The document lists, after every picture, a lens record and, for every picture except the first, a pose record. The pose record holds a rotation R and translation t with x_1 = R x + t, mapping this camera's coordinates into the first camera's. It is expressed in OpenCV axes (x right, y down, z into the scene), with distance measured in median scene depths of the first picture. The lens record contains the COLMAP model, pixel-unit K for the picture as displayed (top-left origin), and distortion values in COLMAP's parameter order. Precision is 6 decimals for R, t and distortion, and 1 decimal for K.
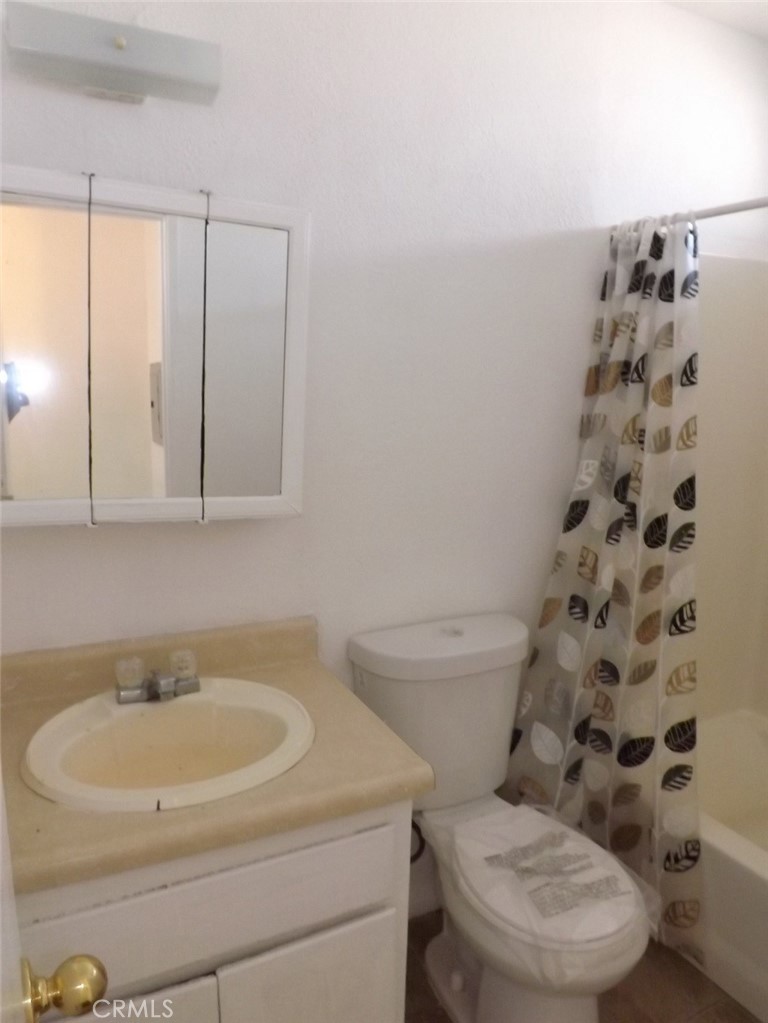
lens RADIAL K [[738.2, 0, 384.0], [0, 738.2, 511.5], [0, 0, 1]] dist [-0.068791, 0.018299]
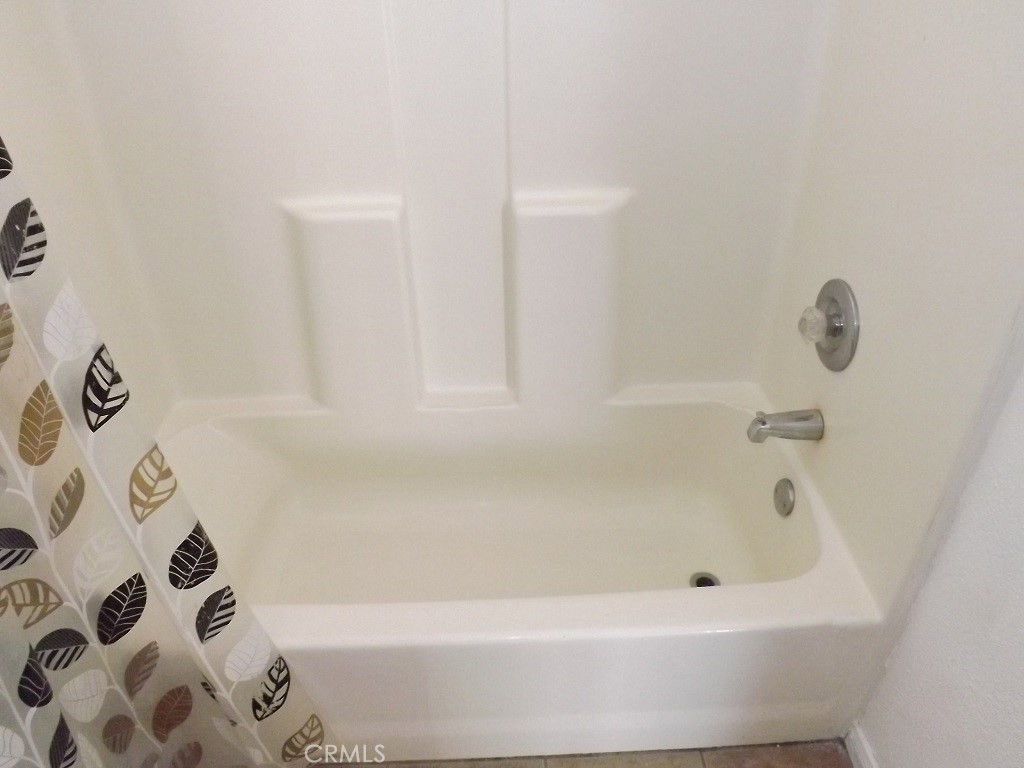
lens RADIAL K [[738.9, 0, 520.5], [0, 738.9, 391.5], [0, 0, 1]] dist [-0.068791, 0.018299]
pose [[0.427282, -0.529159, 0.733090, 0.166045], [0.177139, 0.844116, 0.506054, -0.053047], [-0.886595, -0.086369, 0.454410, 0.512518]]
